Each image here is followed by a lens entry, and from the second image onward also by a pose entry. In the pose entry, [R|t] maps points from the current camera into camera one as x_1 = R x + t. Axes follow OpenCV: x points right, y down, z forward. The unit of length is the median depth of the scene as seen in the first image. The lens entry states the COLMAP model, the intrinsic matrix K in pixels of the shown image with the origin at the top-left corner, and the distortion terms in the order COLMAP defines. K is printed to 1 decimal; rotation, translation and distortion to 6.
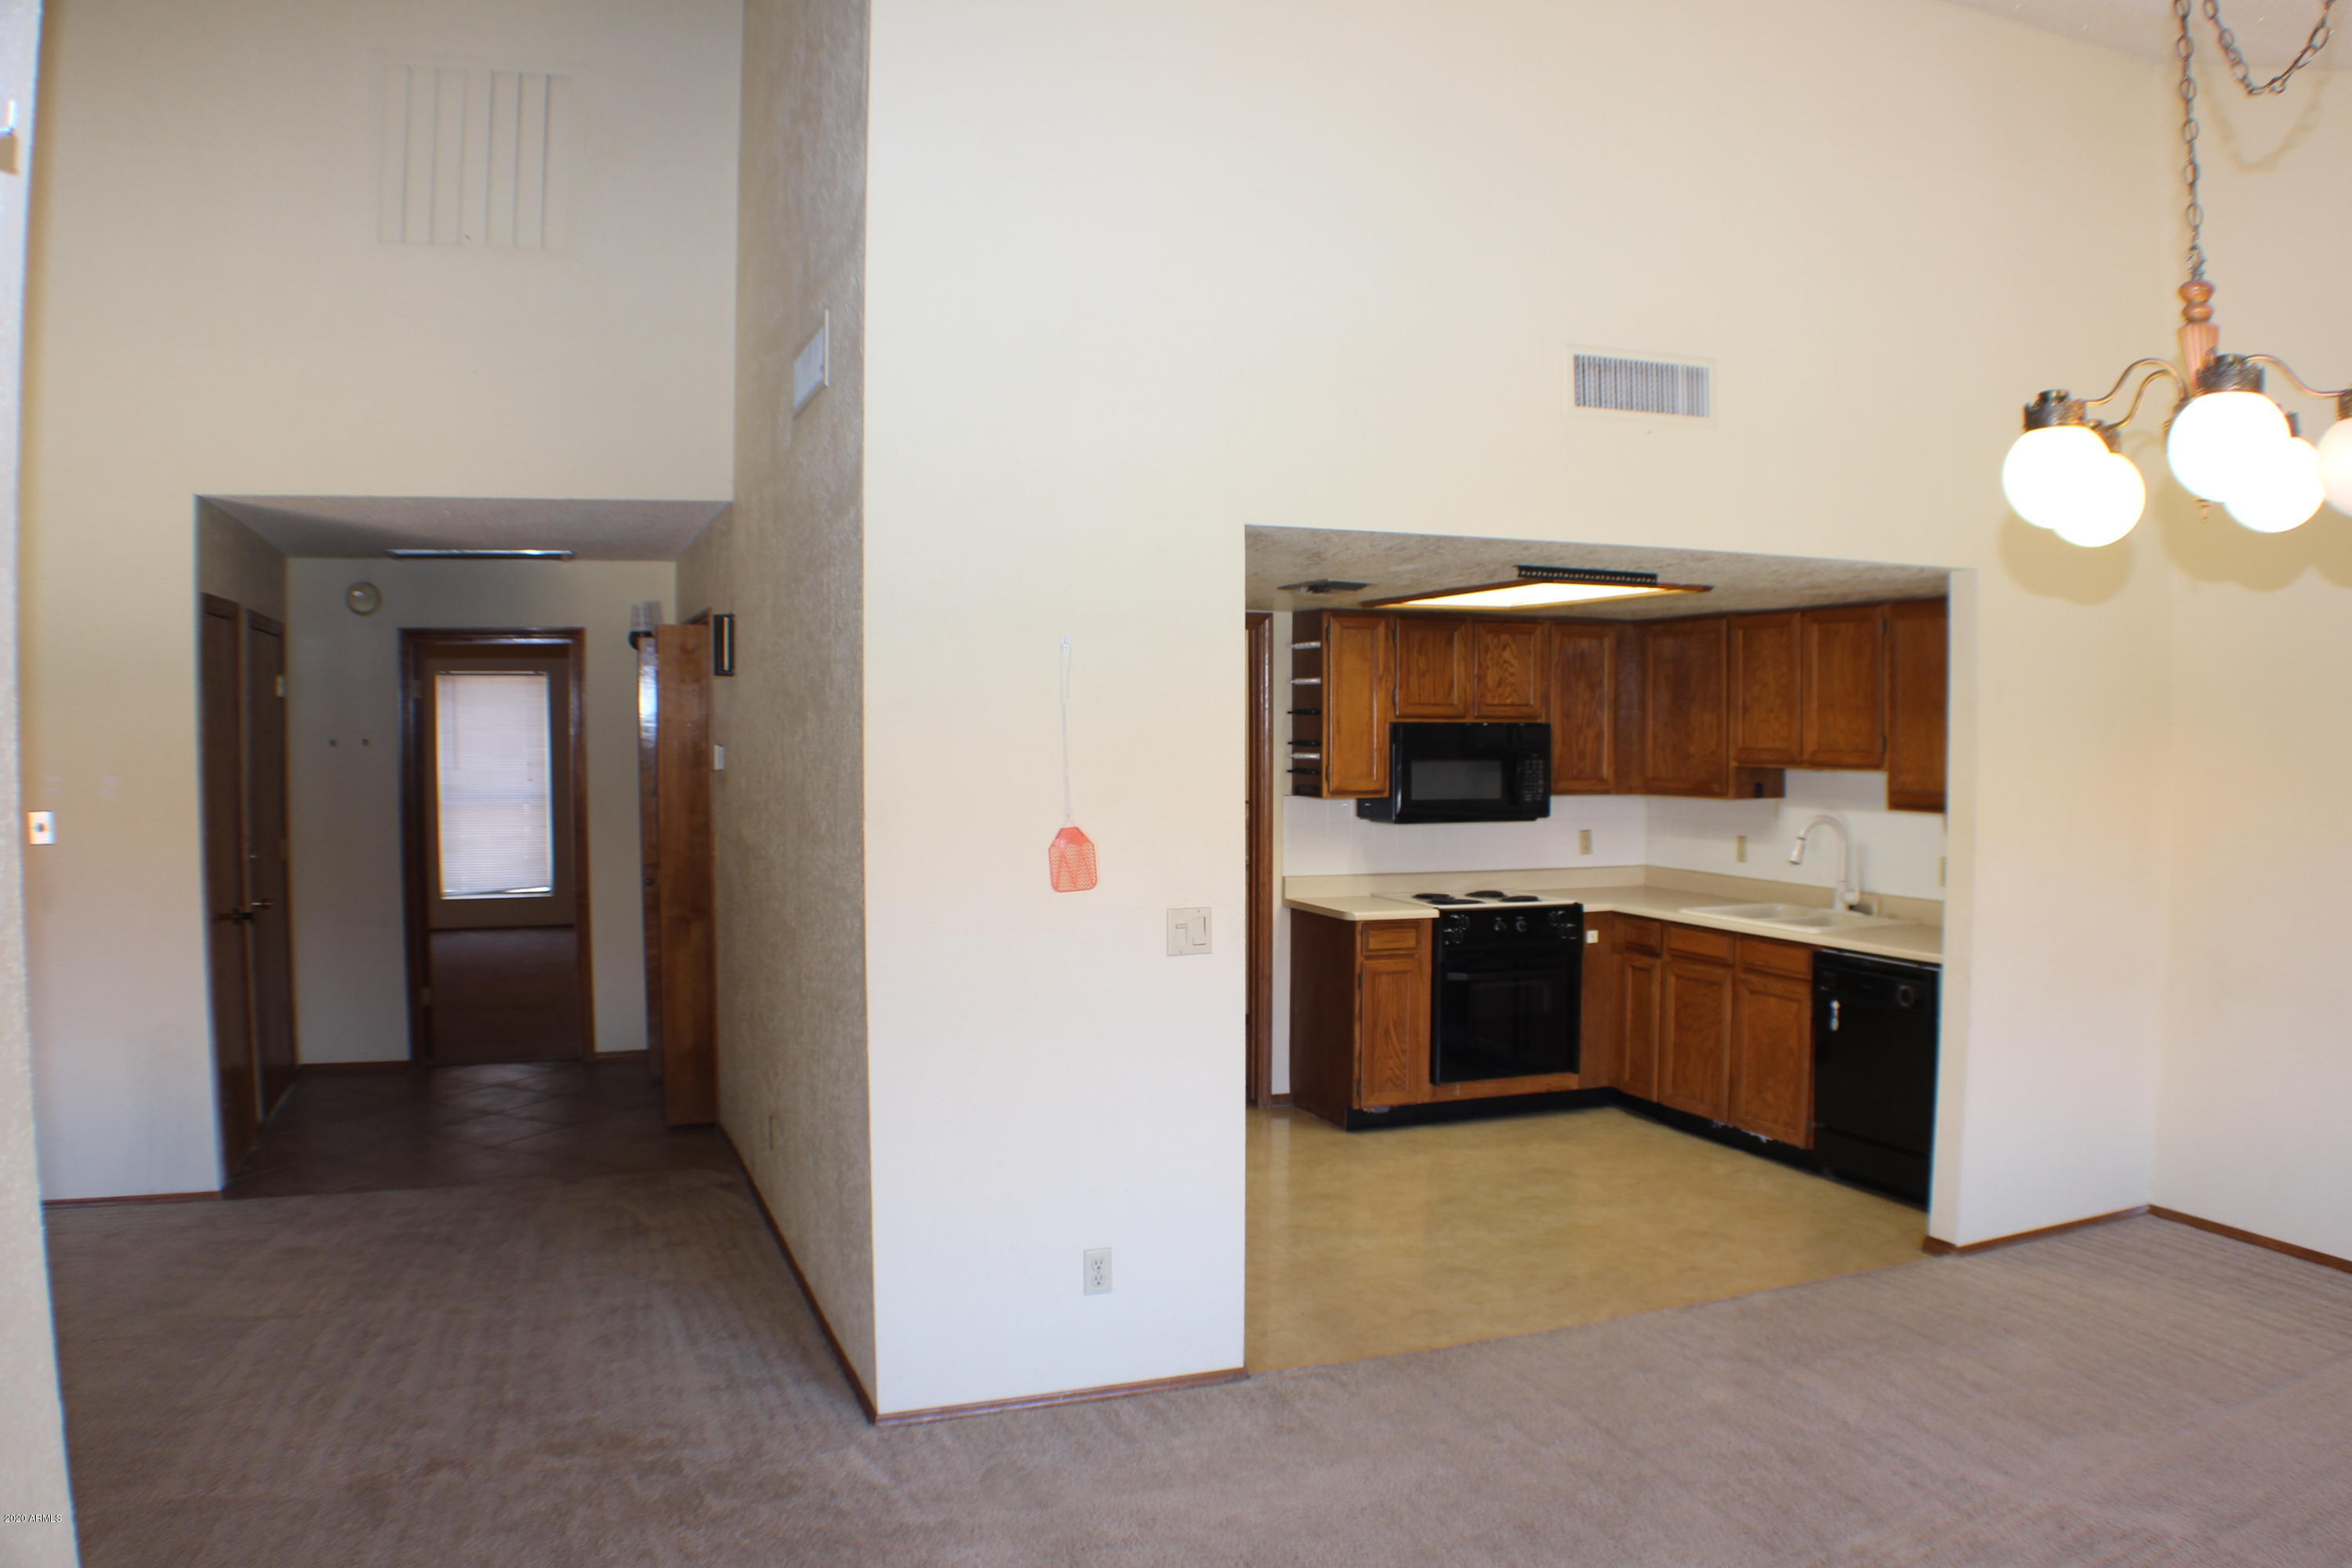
lens RADIAL K [[1767.0, 0, 1176.0], [0, 1767.0, 784.0], [0, 0, 1]] dist [-0.206687, 0.072321]
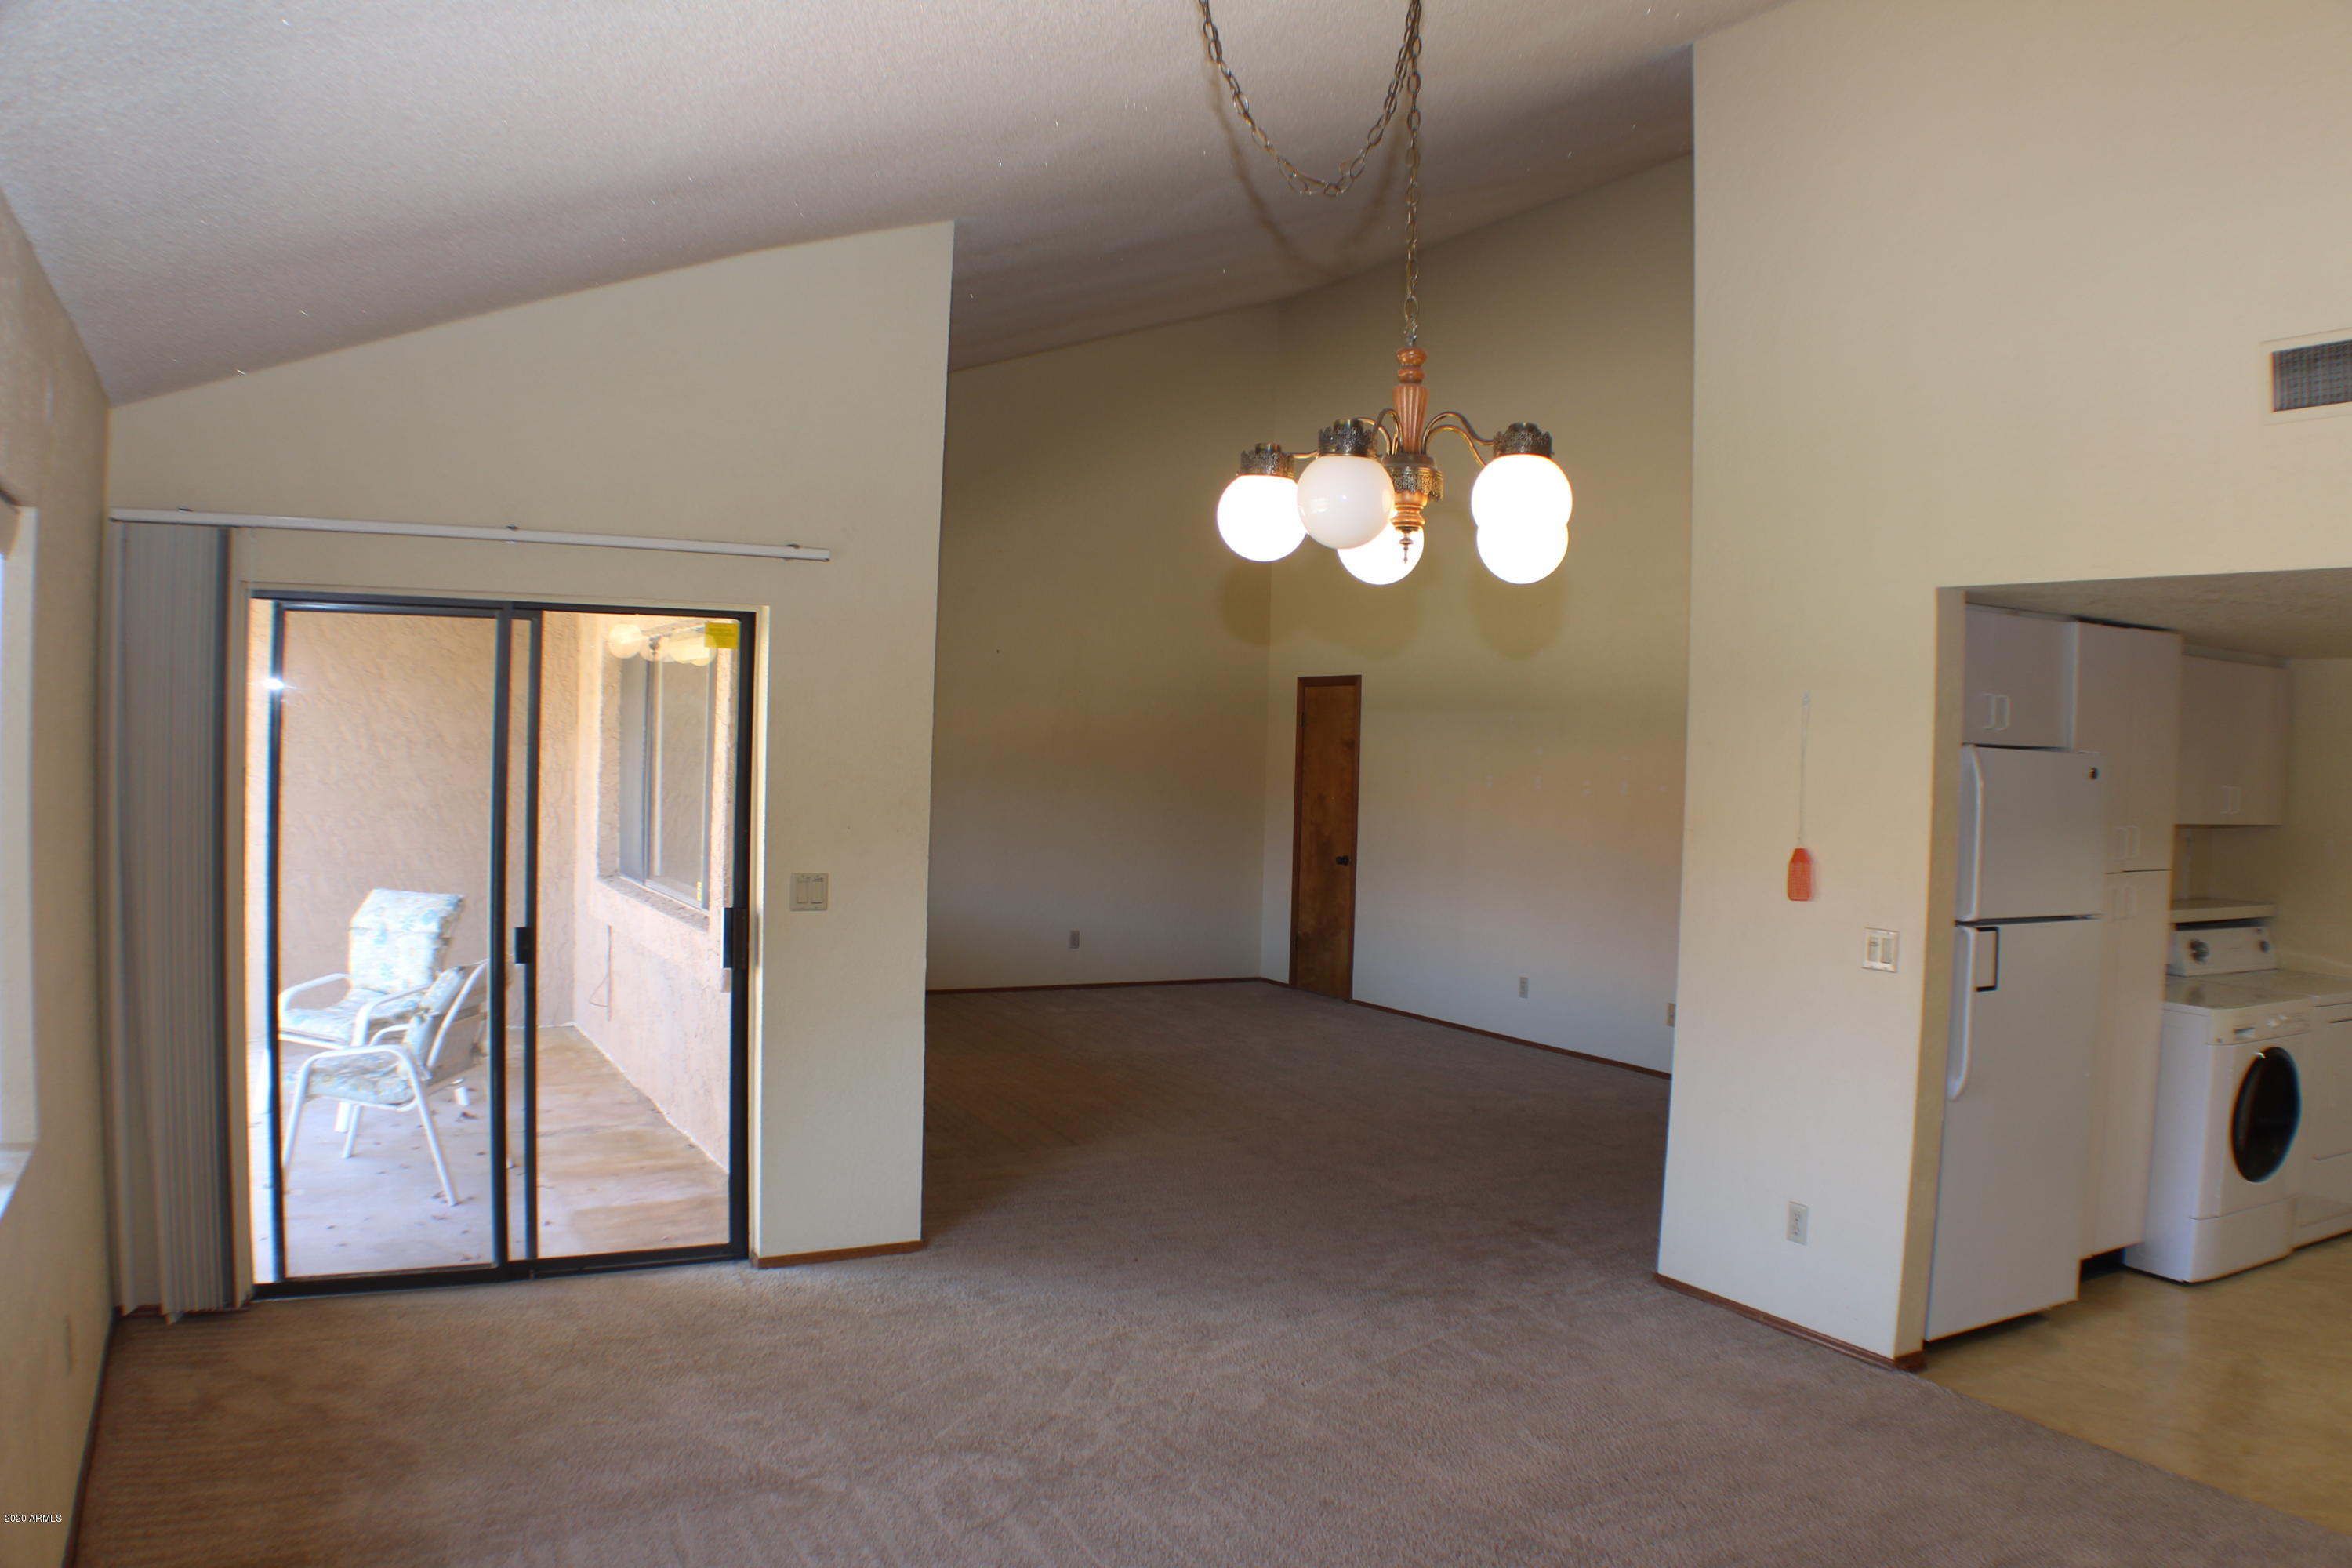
lens RADIAL K [[1767.0, 0, 1176.0], [0, 1767.0, 784.0], [0, 0, 1]] dist [-0.206687, 0.072321]
pose [[0.140299, 0.033939, -0.989527, 0.594080], [-0.071915, 0.997122, 0.024003, -0.009220], [0.987494, 0.067794, 0.142336, 0.226534]]
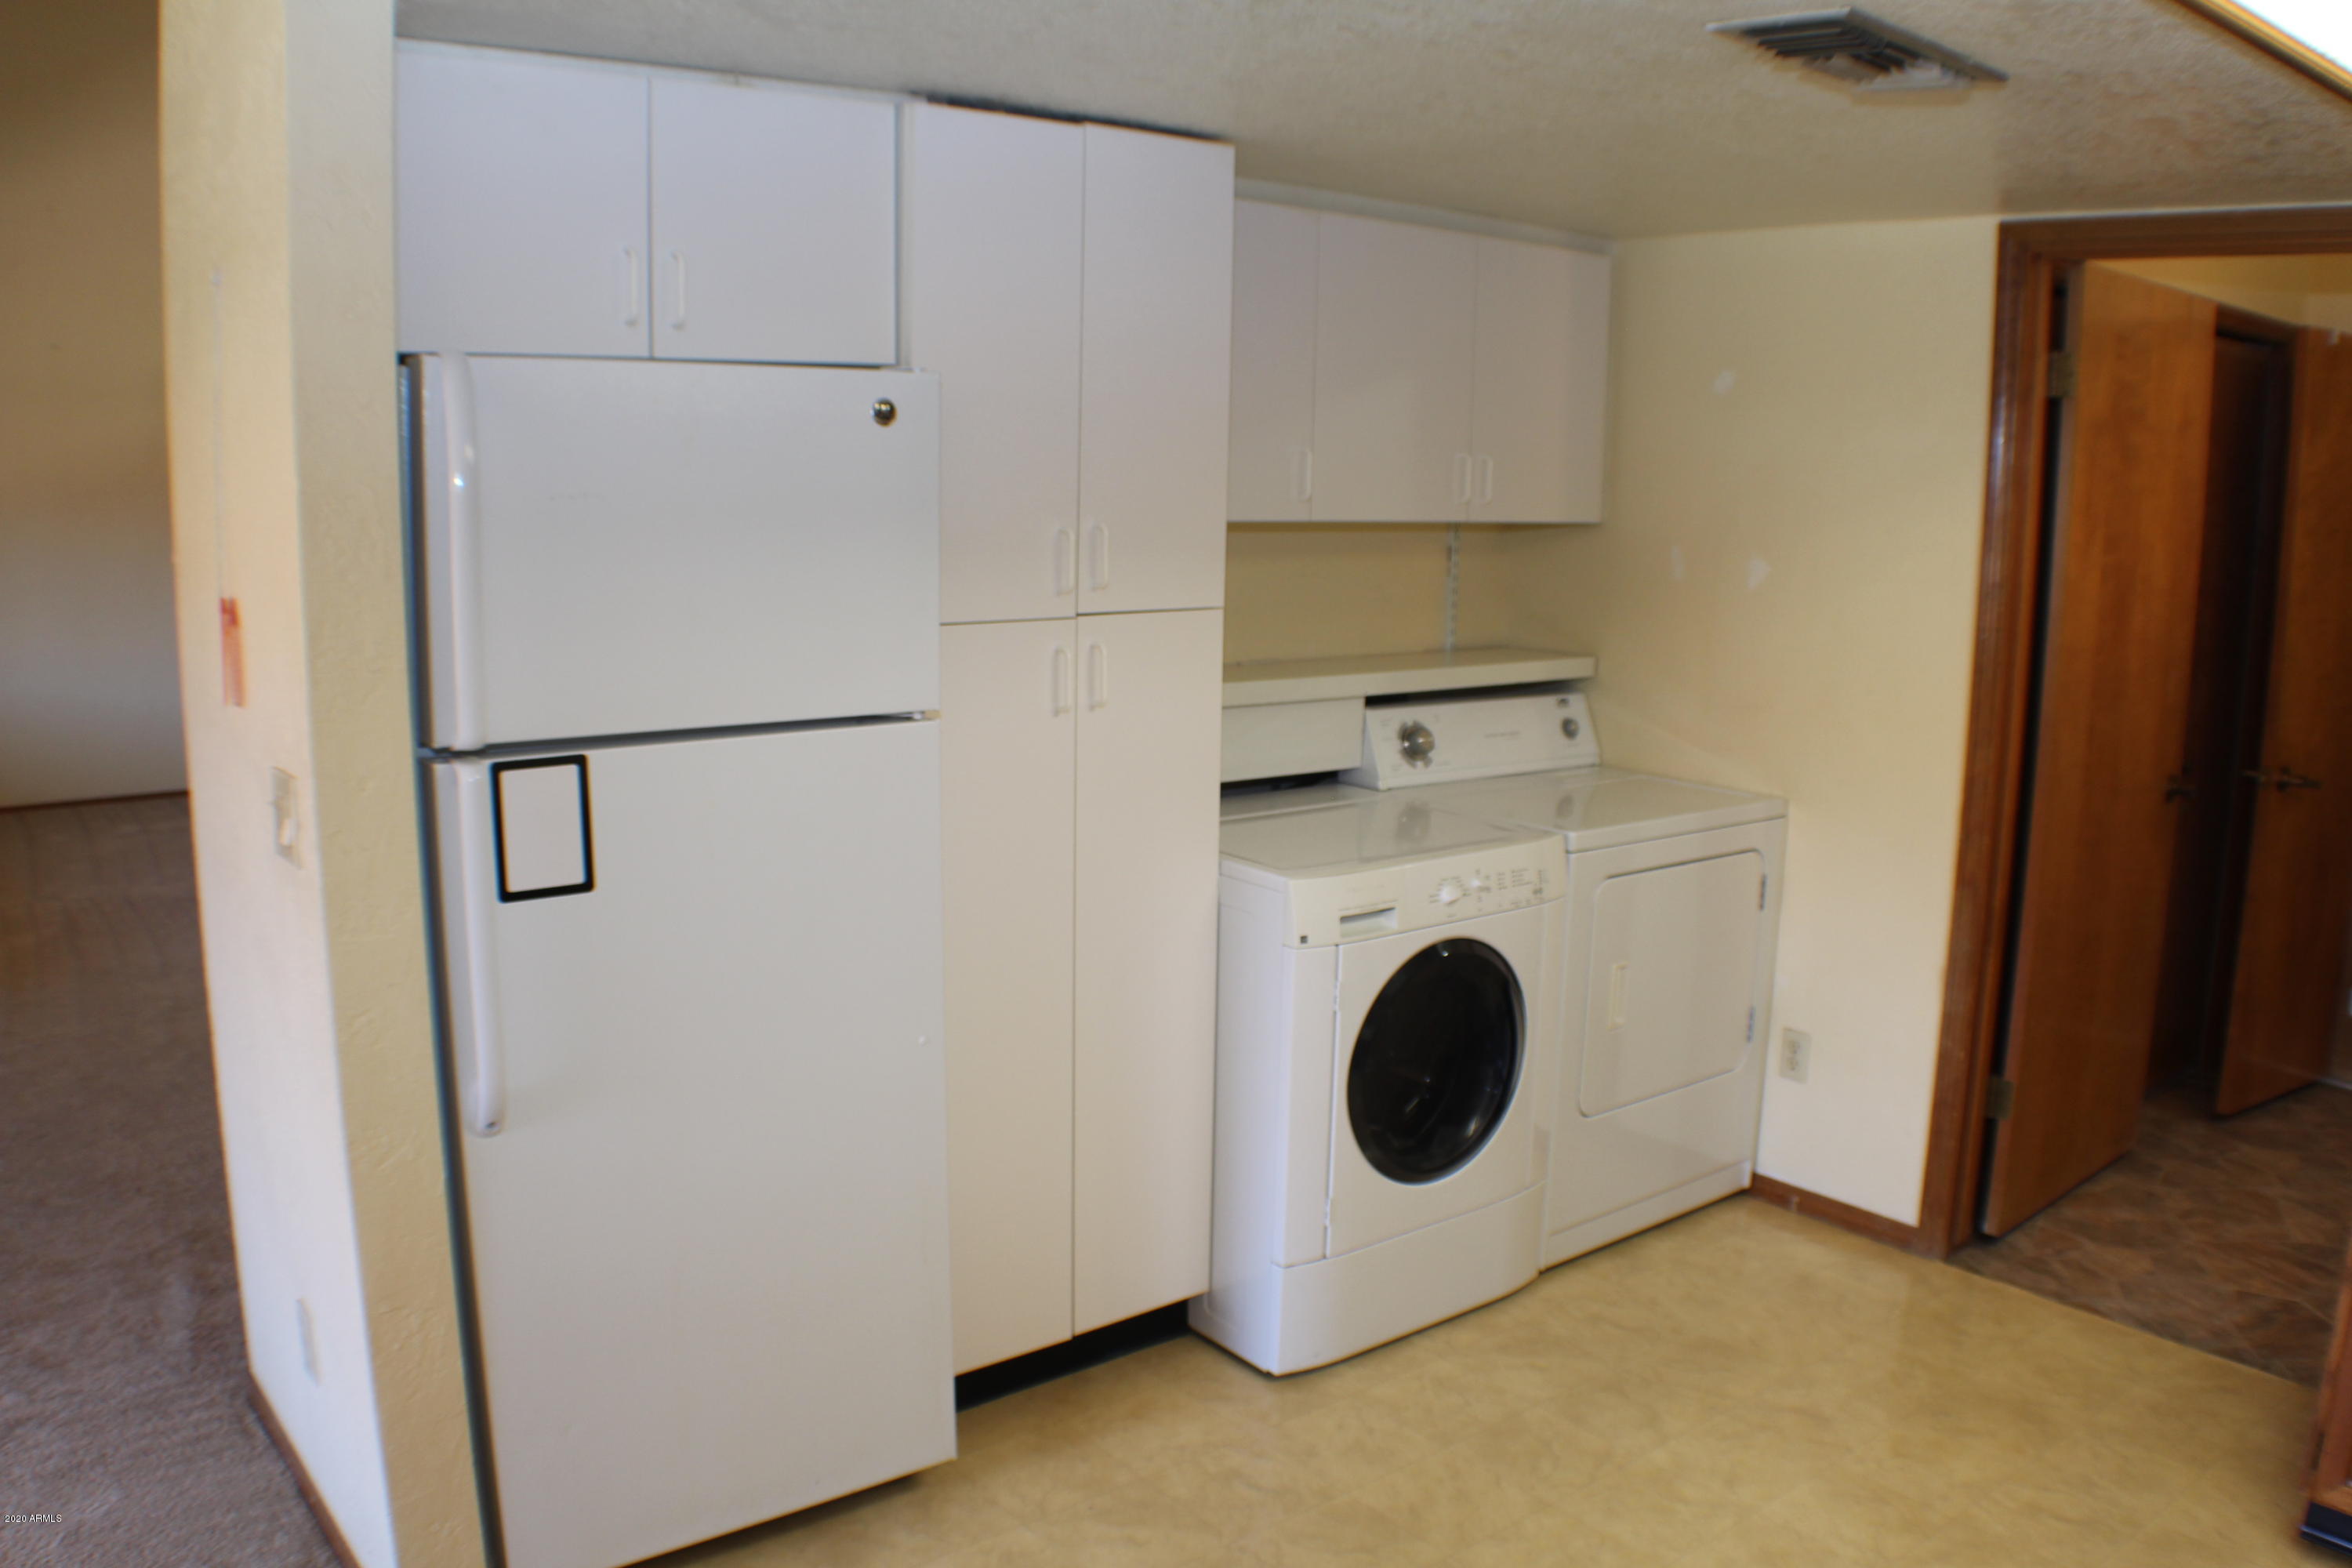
lens RADIAL K [[1842.6, 0, 1176.0], [0, 1842.6, 784.0], [0, 0, 1]] dist [-0.169049, 0.009021]
pose [[0.303039, 0.168246, -0.938009, 0.330585], [-0.052906, 0.985744, 0.159715, -0.012659], [0.951508, 0.001226, 0.307620, 0.632153]]
